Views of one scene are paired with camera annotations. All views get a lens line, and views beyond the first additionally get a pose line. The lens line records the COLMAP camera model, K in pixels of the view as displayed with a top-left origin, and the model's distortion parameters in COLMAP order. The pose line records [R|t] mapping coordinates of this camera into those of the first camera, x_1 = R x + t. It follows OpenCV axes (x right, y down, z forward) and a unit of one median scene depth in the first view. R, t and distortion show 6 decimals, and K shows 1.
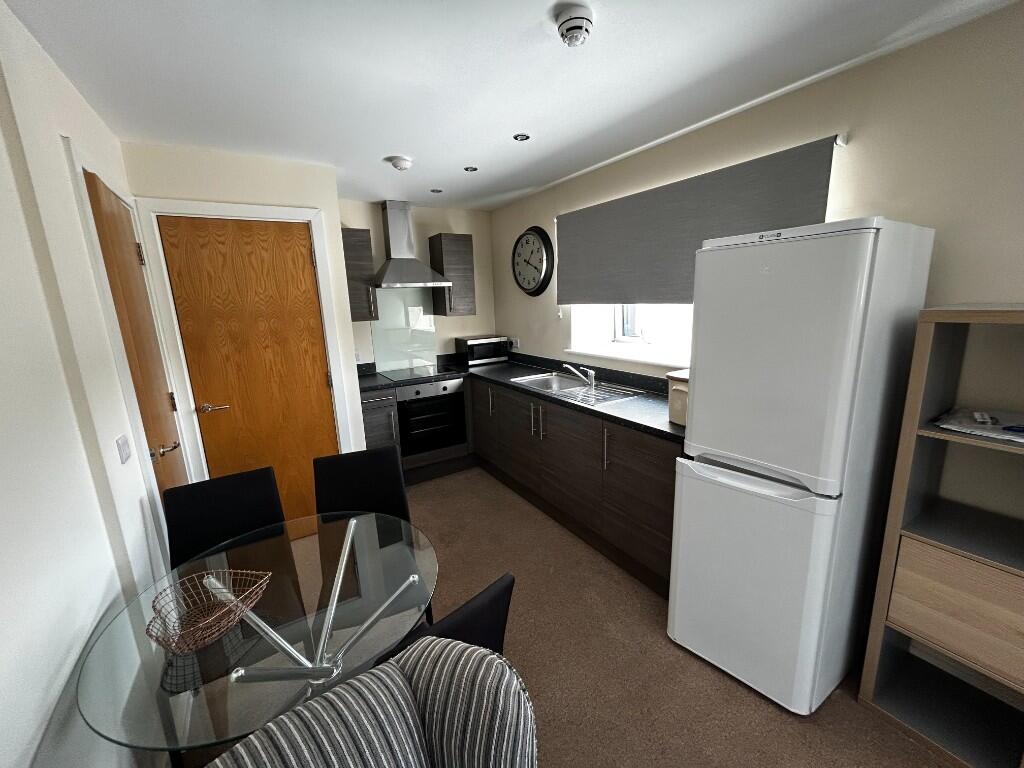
lens RADIAL K [[431.0, 0, 513.3], [0, 431.0, 390.8], [0, 0, 1]] dist [-0.000191, -0.000267]
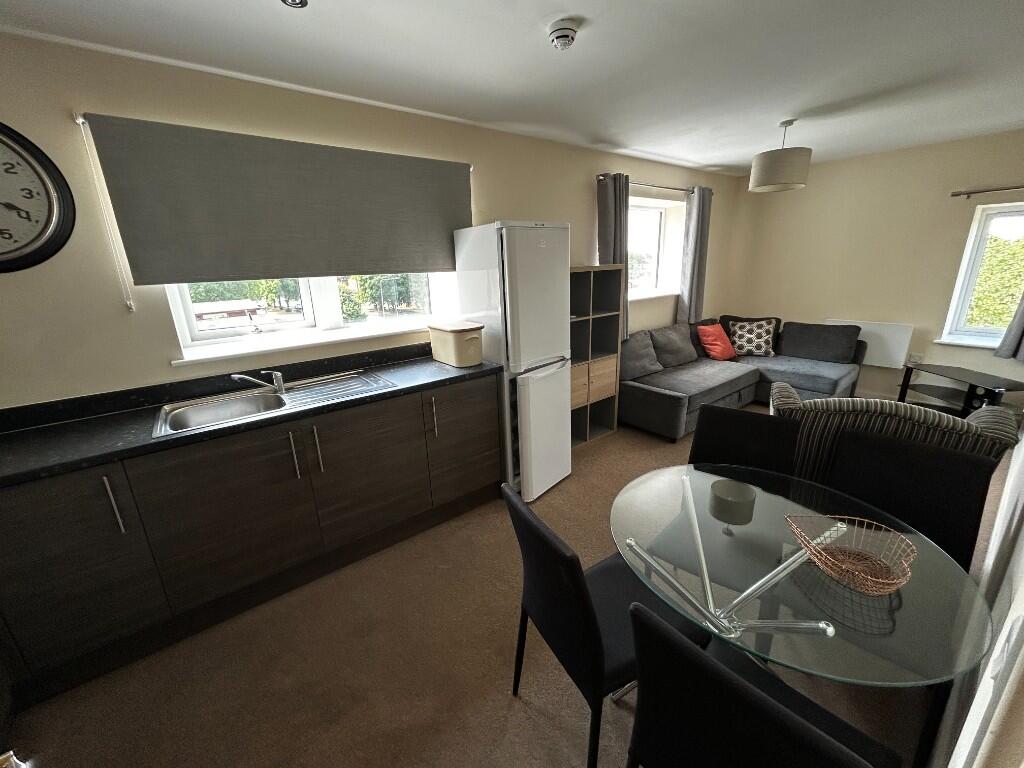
lens RADIAL K [[431.0, 0, 513.3], [0, 431.0, 390.8], [0, 0, 1]] dist [-0.000191, -0.000267]
pose [[-0.163347, -0.249410, 0.954522, -0.497037], [0.244906, 0.926982, 0.284124, -0.106071], [-0.955688, 0.280179, -0.090338, 0.586404]]
